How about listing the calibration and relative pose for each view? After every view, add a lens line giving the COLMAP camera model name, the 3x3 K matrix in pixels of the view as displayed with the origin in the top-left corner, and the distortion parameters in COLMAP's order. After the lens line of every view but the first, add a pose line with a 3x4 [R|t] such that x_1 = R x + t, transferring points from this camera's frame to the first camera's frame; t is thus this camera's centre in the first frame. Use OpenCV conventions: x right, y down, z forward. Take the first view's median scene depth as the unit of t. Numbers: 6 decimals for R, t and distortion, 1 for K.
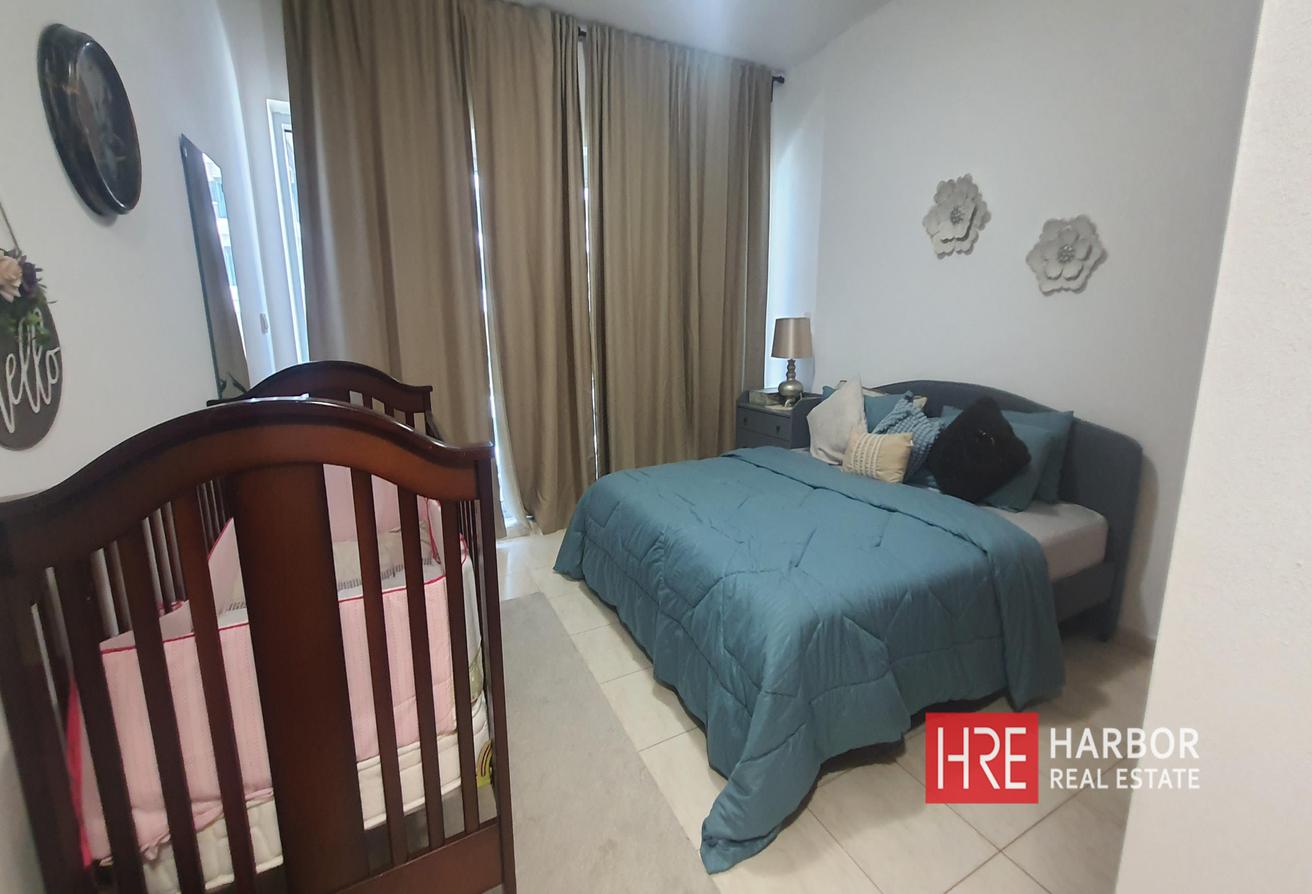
lens RADIAL K [[526.4, 0, 641.7], [0, 526.4, 408.4], [0, 0, 1]] dist [0.004465, 0.000519]
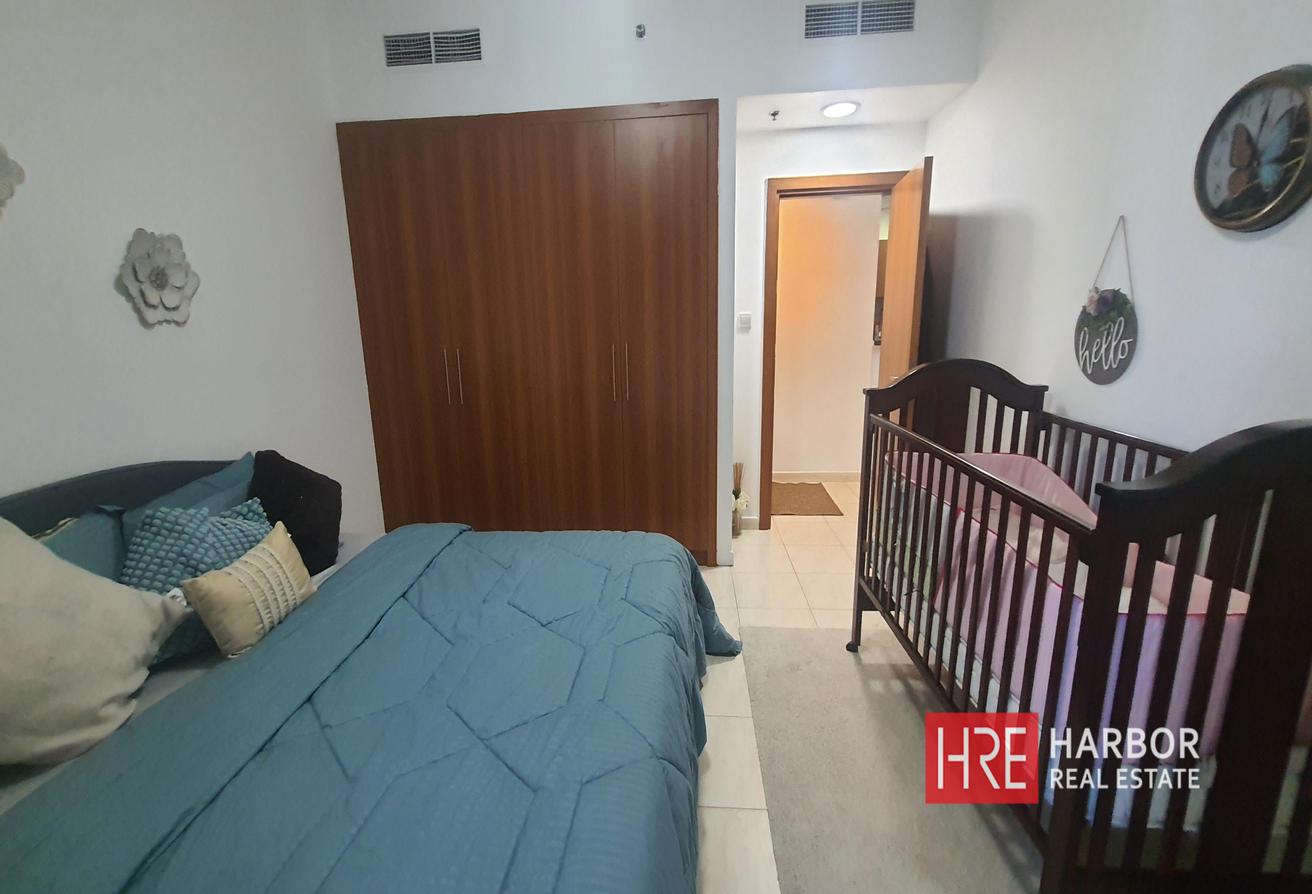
lens RADIAL K [[526.4, 0, 641.7], [0, 526.4, 408.4], [0, 0, 1]] dist [0.004465, 0.000519]
pose [[-0.867819, -0.049743, 0.494384, -0.297156], [0.120226, 0.944390, 0.306060, -0.323148], [-0.482115, 0.325042, -0.813580, 1.683872]]
